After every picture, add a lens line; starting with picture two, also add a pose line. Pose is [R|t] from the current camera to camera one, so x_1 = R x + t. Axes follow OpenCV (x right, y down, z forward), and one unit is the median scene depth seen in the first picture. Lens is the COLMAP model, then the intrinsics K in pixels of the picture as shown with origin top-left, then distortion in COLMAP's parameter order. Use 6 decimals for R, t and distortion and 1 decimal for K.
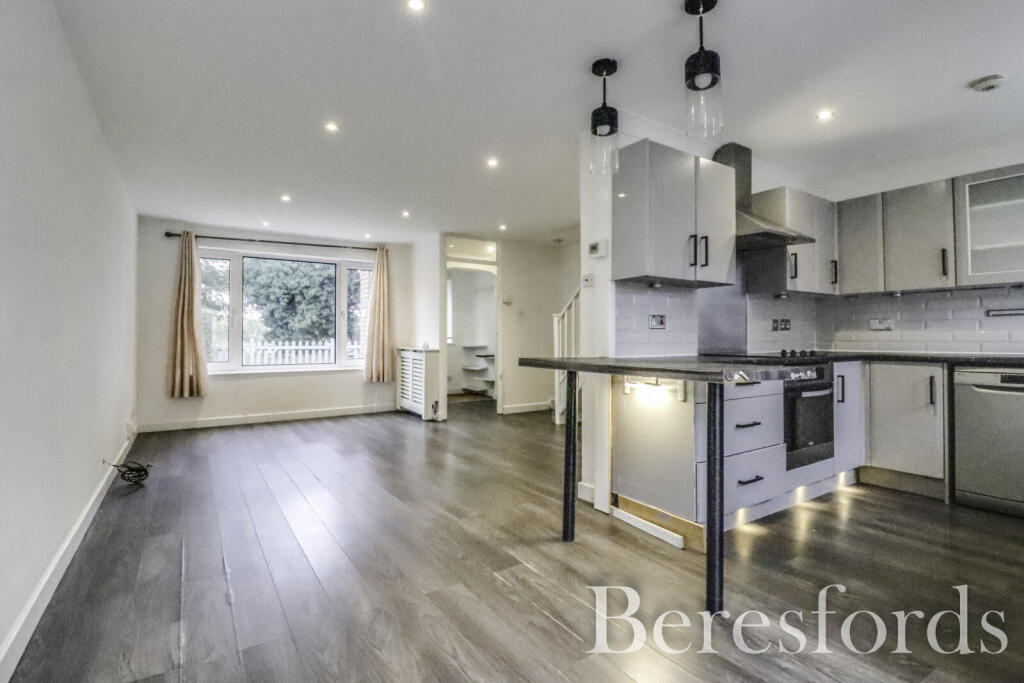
lens RADIAL K [[486.2, 0, 512.0], [0, 486.2, 329.7], [0, 0, 1]] dist [0.000420, -0.013872]
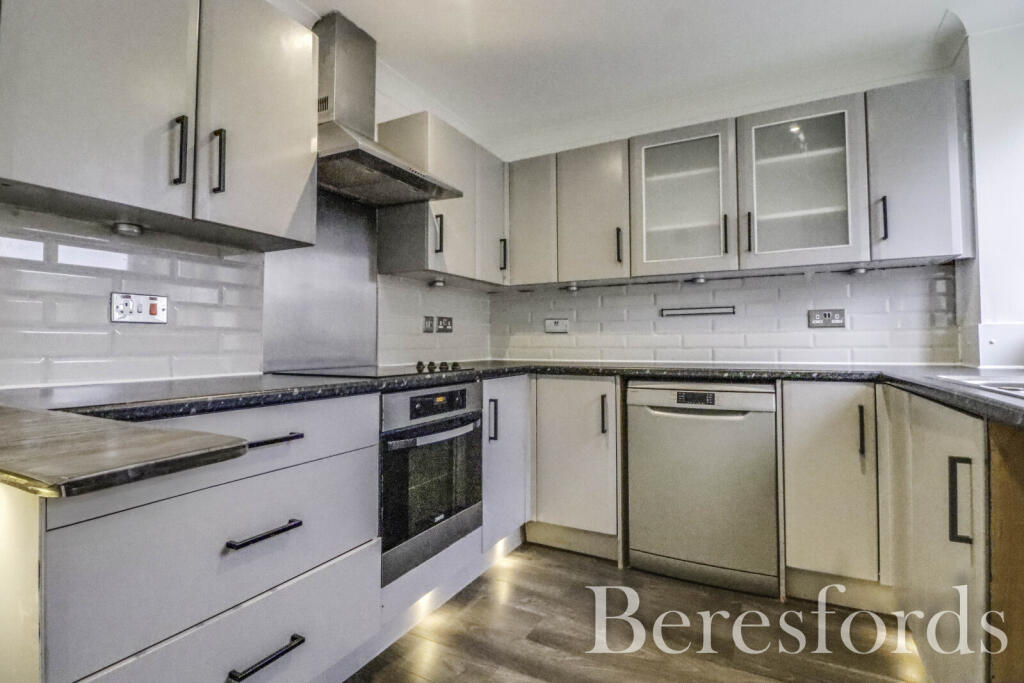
lens RADIAL K [[486.2, 0, 512.0], [0, 486.2, 329.7], [0, 0, 1]] dist [0.000420, -0.013872]
pose [[0.880880, 0.012759, 0.473169, 0.379654], [-0.006295, 0.999864, -0.015244, 0.009063], [-0.473299, 0.010449, 0.880840, 0.396161]]
